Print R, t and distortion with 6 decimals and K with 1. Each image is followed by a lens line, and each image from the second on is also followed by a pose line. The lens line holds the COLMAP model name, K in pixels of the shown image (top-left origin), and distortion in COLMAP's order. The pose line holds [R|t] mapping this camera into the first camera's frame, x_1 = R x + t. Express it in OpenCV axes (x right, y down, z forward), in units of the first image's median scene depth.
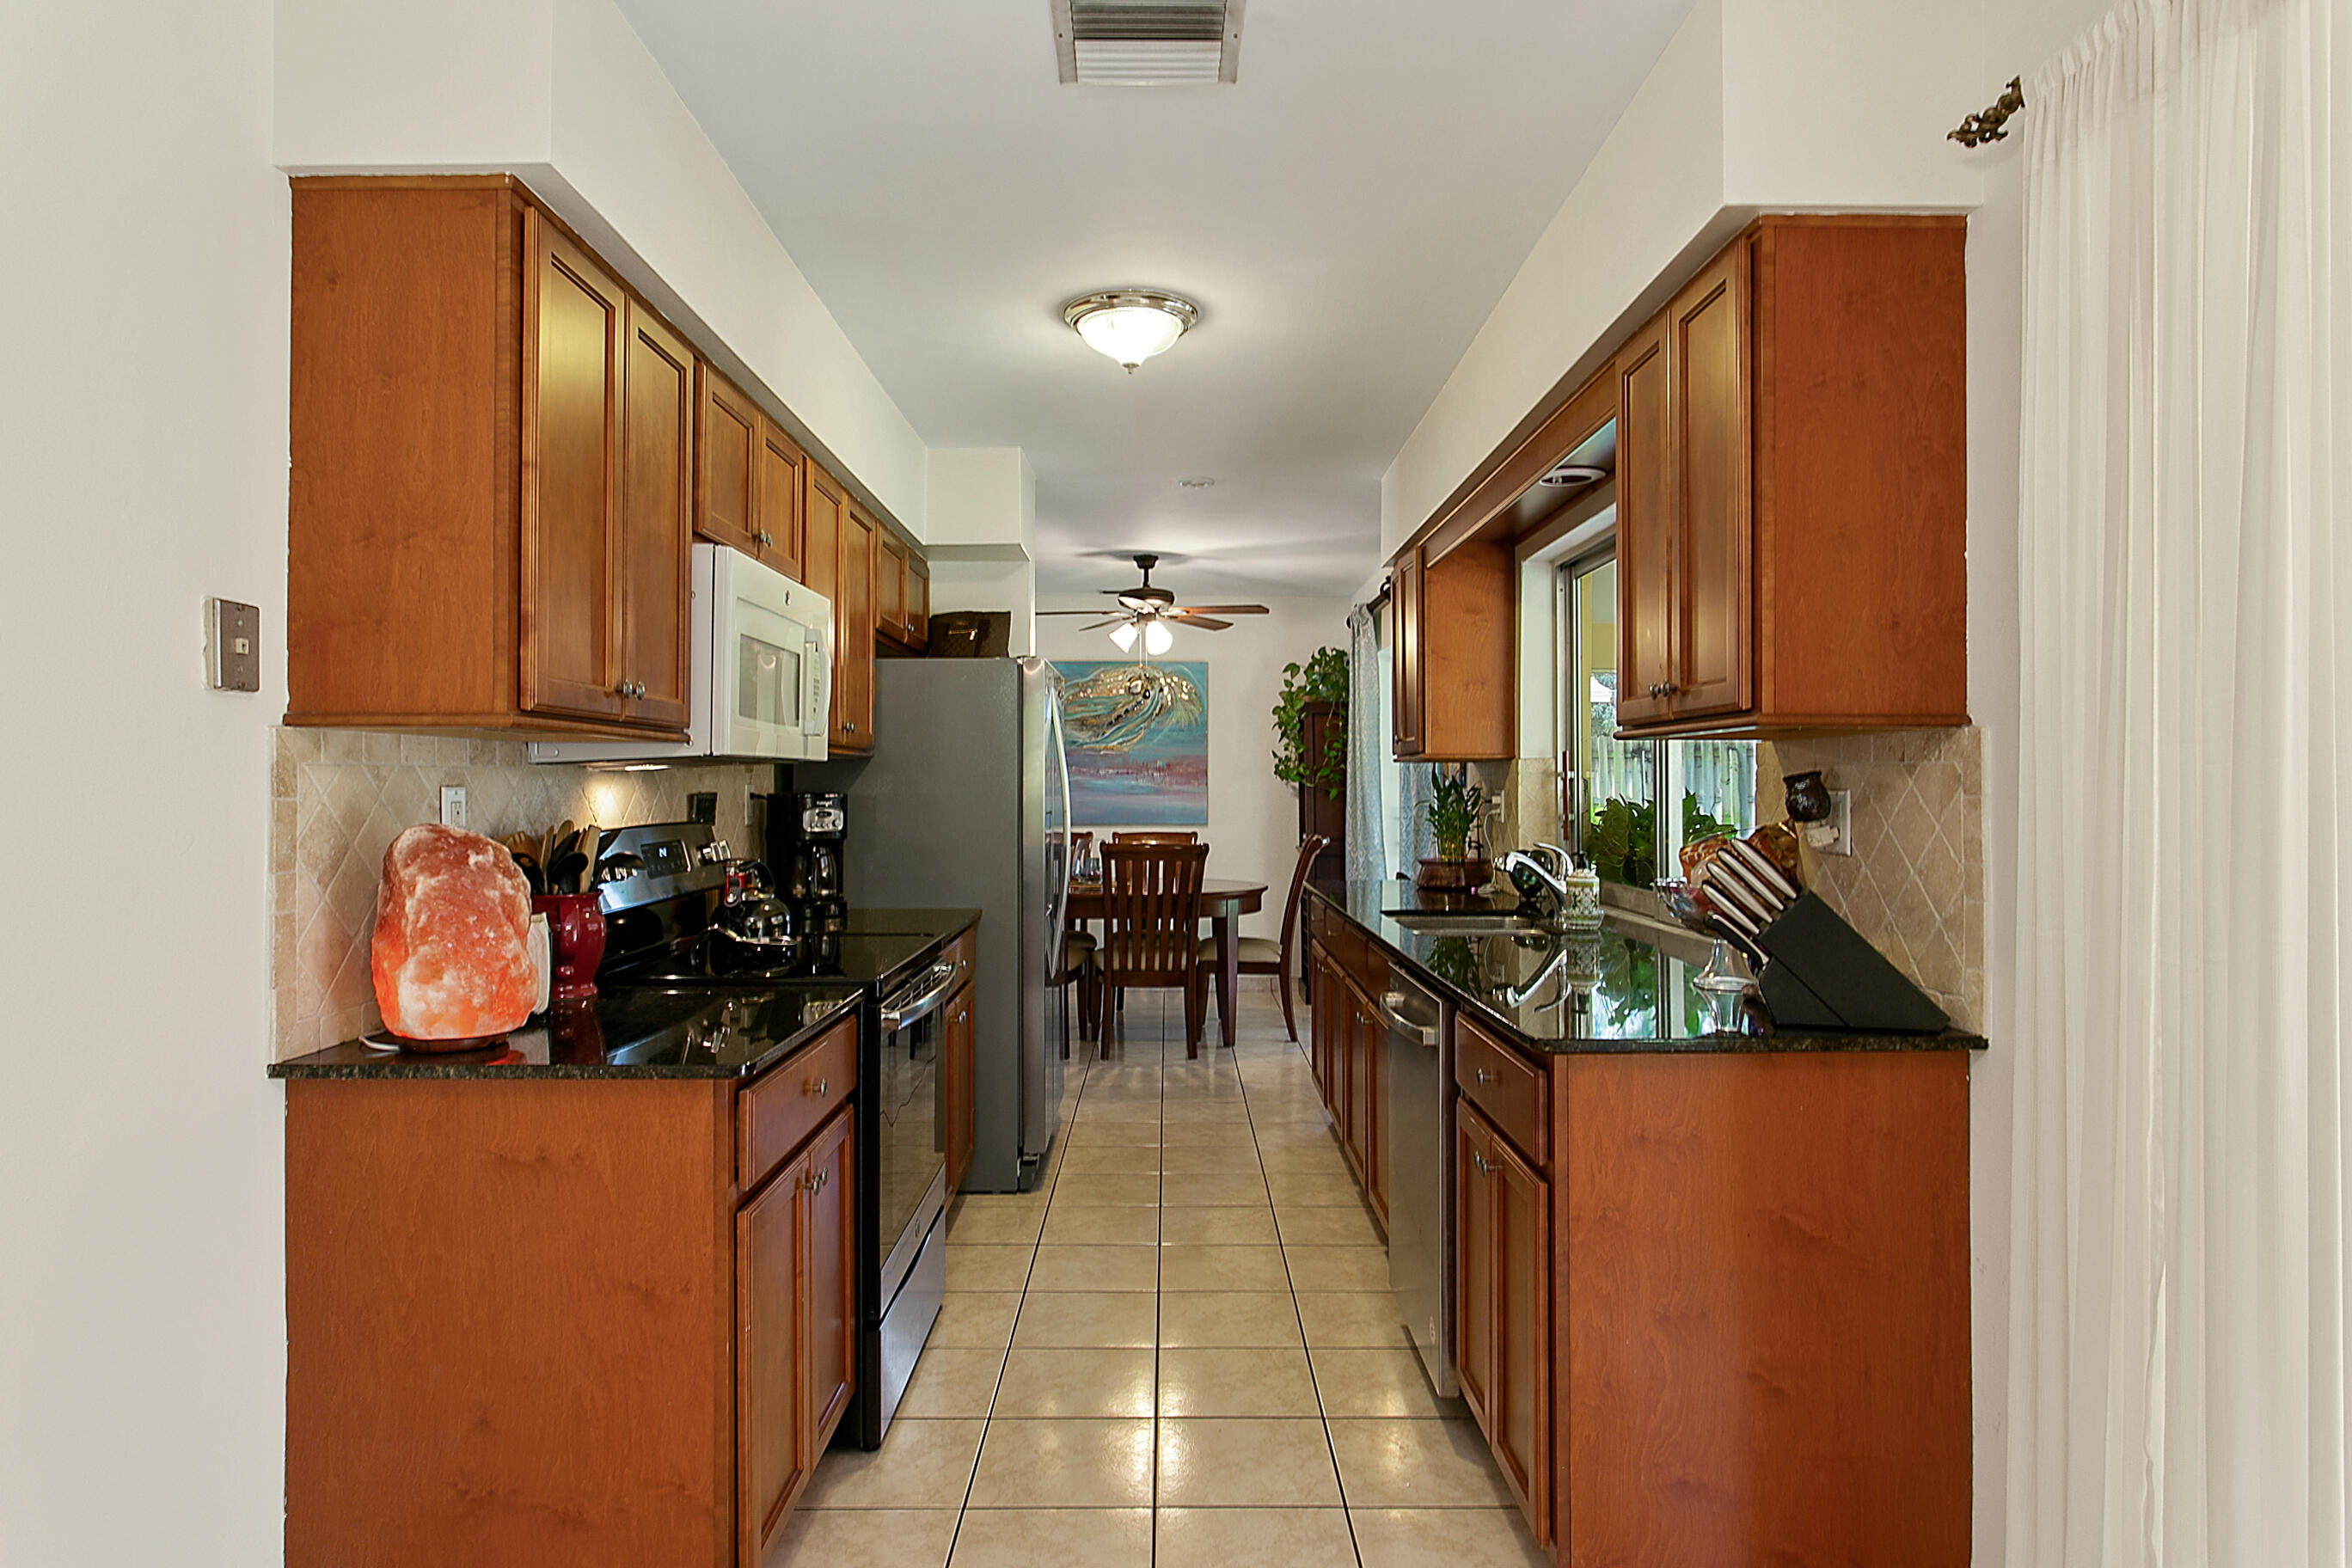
lens RADIAL K [[1372.9, 0, 1178.9], [0, 1372.9, 784.5], [0, 0, 1]] dist [-0.004203, 0.000574]
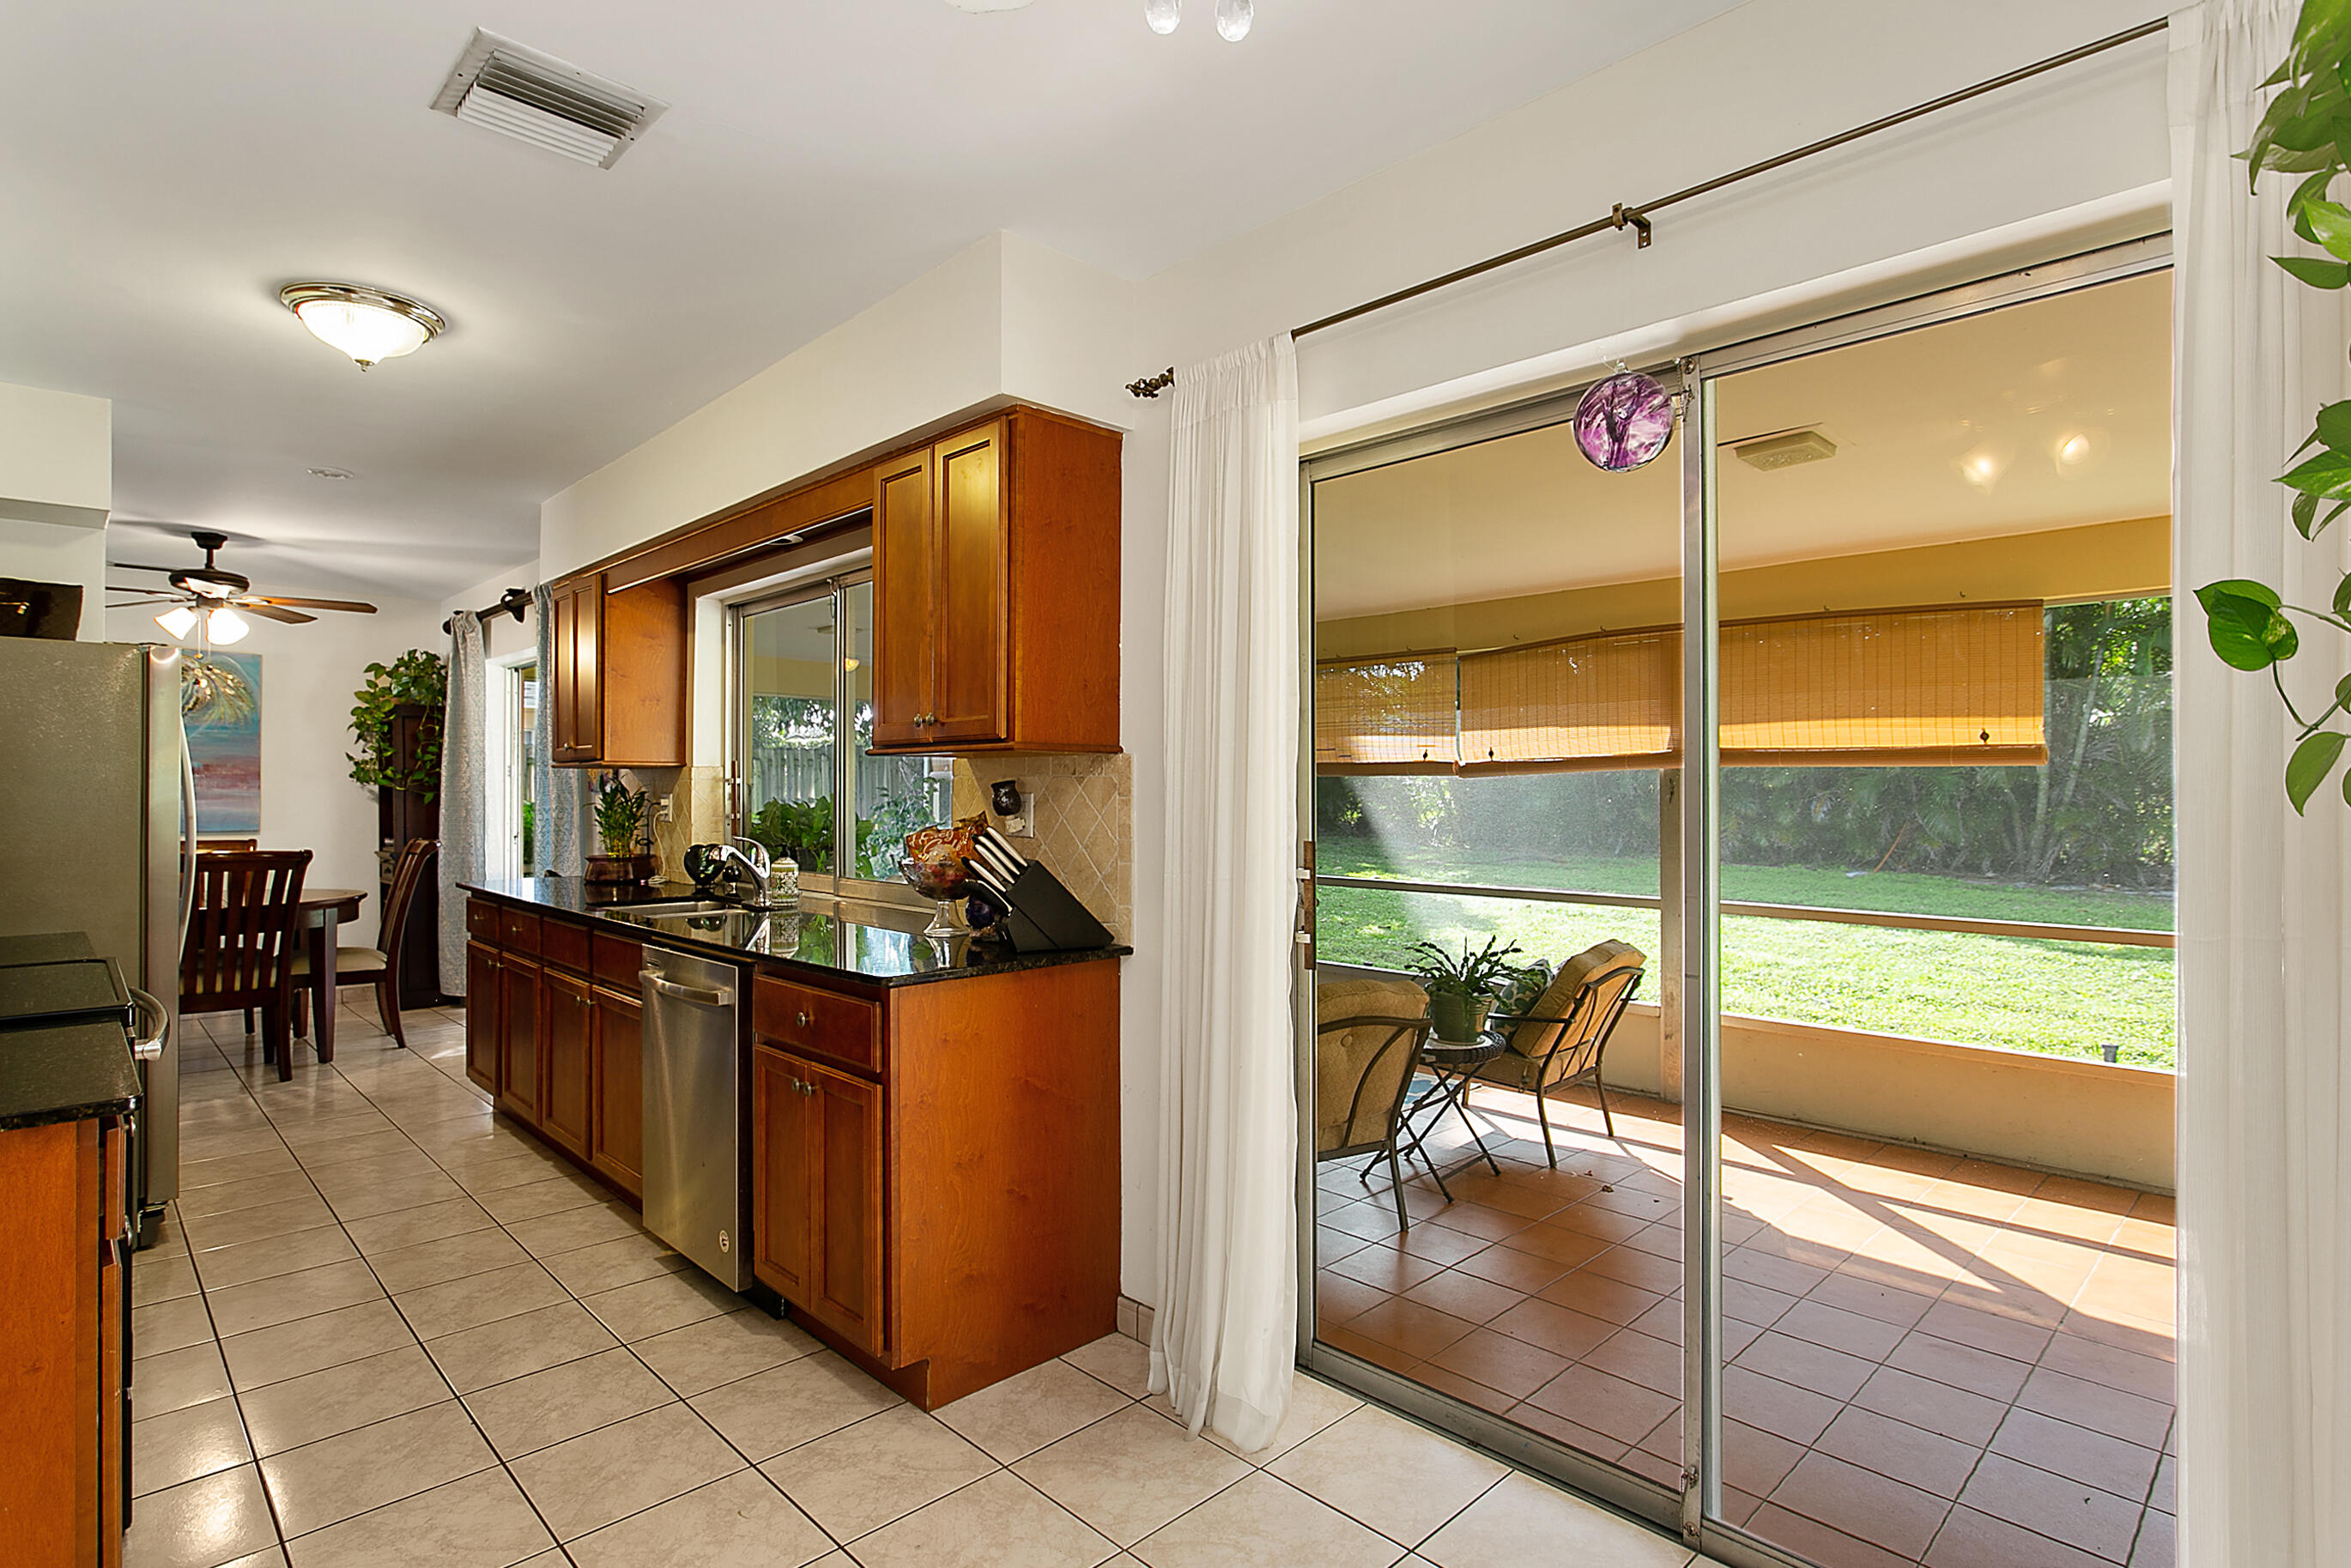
lens RADIAL K [[1255.3, 0, 1167.7], [0, 1255.3, 795.3], [0, 0, 1]] dist [-0.007295, 0.002784]
pose [[0.705092, -0.003176, 0.709109, -0.225947], [-0.001362, 0.999982, 0.005833, -0.001162], [-0.709115, -0.005079, 0.705075, -0.037136]]
